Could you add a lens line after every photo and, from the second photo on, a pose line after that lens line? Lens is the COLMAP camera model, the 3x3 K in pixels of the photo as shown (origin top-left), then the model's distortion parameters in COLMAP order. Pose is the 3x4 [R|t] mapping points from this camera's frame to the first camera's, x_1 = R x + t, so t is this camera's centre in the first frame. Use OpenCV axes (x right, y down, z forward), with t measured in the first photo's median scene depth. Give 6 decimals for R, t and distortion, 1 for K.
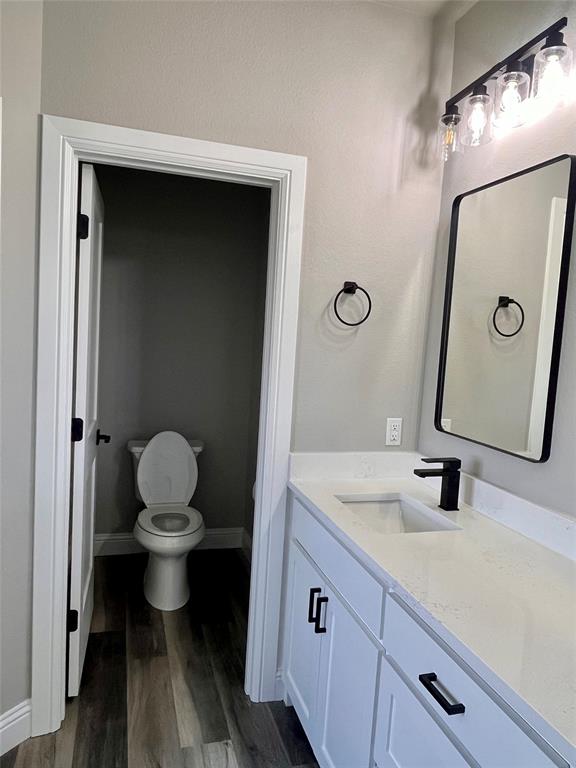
lens RADIAL K [[557.0, 0, 291.5], [0, 557.0, 388.6], [0, 0, 1]] dist [-0.004706, 0.001021]
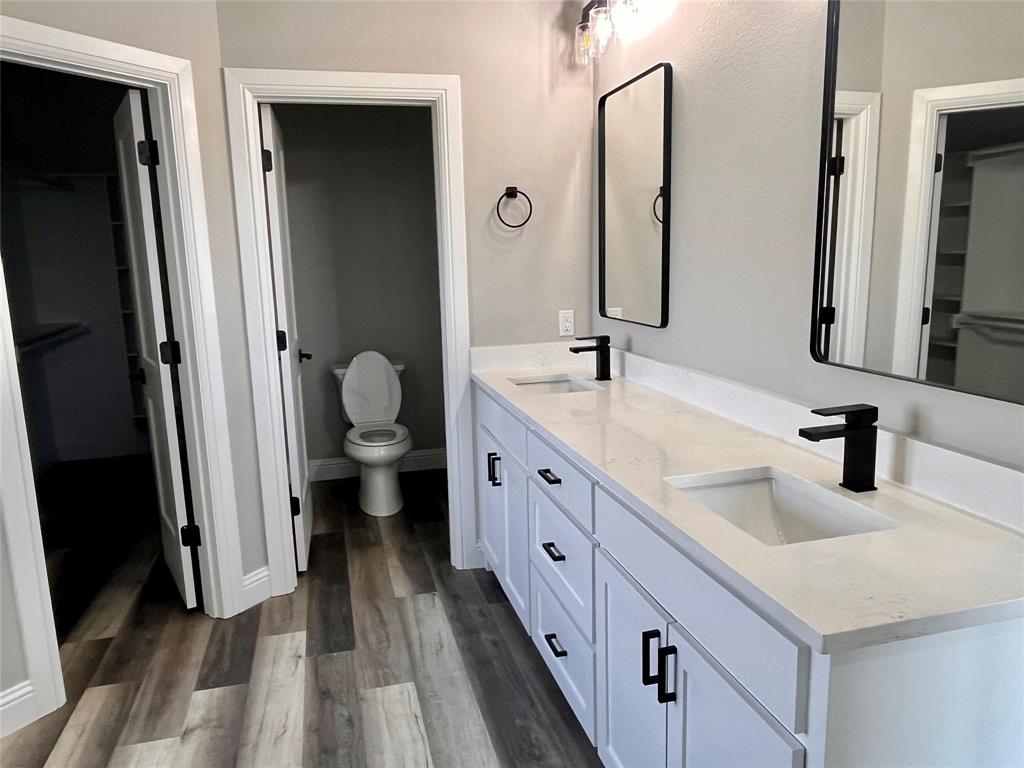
lens RADIAL K [[710.7, 0, 502.2], [0, 710.7, 382.7], [0, 0, 1]] dist [0.002245, -0.003012]
pose [[0.995211, -0.078254, -0.058574, 0.141954], [0.082977, 0.993082, 0.083089, 0.073317], [0.051667, -0.087552, 0.994819, -0.427250]]
